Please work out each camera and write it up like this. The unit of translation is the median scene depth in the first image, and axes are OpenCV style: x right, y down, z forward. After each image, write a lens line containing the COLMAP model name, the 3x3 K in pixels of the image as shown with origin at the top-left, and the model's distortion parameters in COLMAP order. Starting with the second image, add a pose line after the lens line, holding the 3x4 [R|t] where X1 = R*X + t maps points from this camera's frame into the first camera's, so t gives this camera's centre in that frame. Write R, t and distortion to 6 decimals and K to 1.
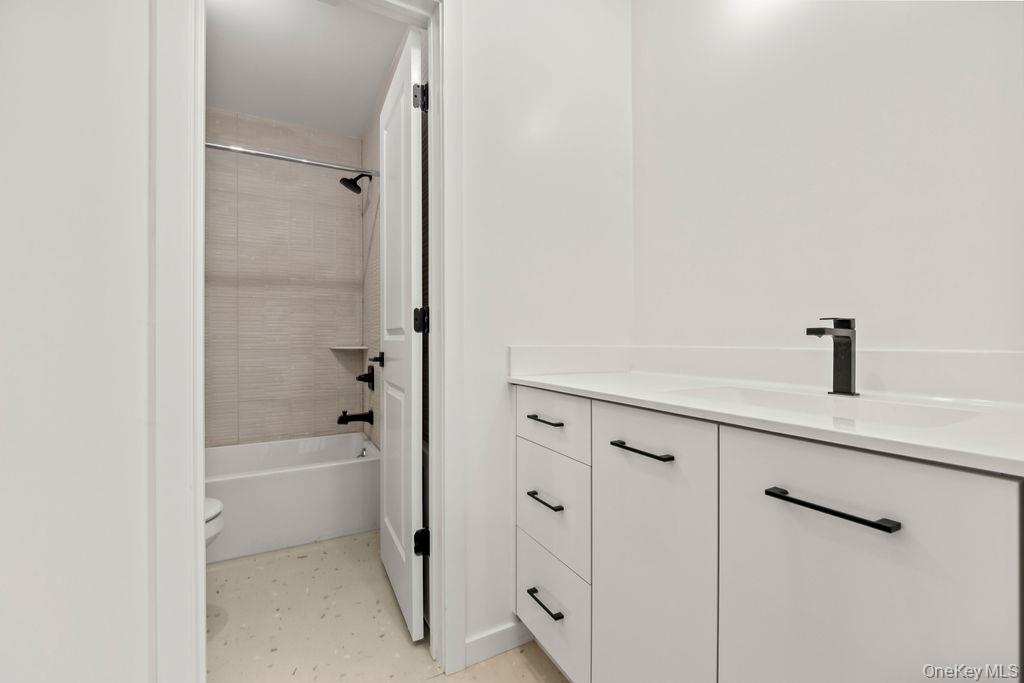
lens RADIAL K [[438.2, 0, 512.0], [0, 438.2, 341.5], [0, 0, 1]] dist [-0.002019, -0.000244]
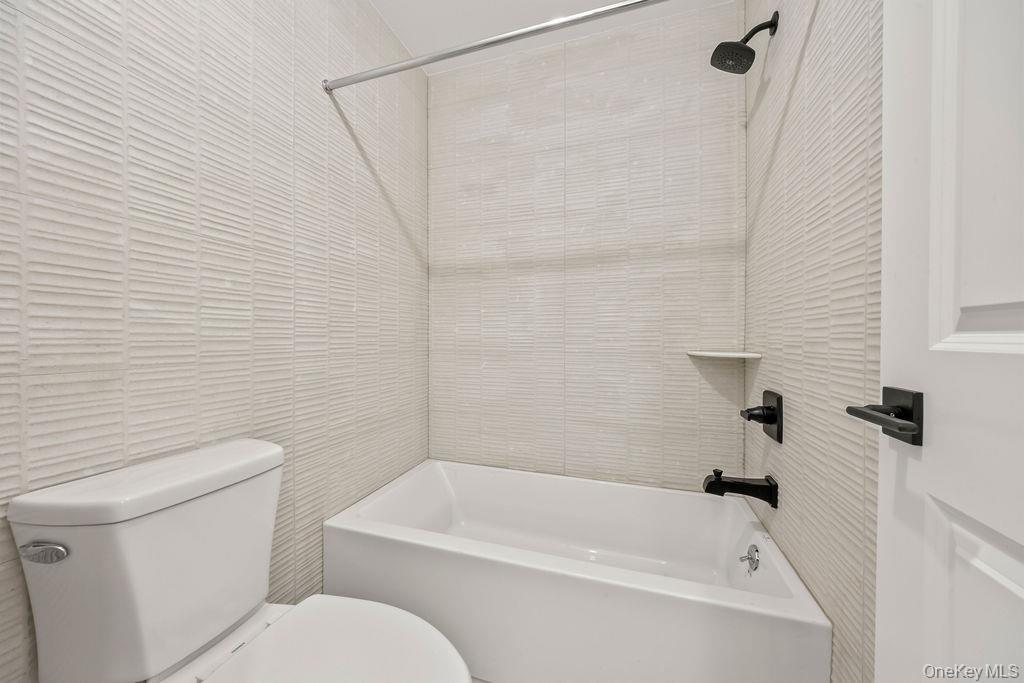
lens RADIAL K [[392.7, 0, 504.4], [0, 392.7, 339.6], [0, 0, 1]] dist [-0.001327, 0.000088]
pose [[0.701049, 0.007489, -0.713074, -0.204050], [-0.006527, 0.999970, 0.004086, -0.006277], [0.713083, 0.001790, 0.701077, 0.429671]]
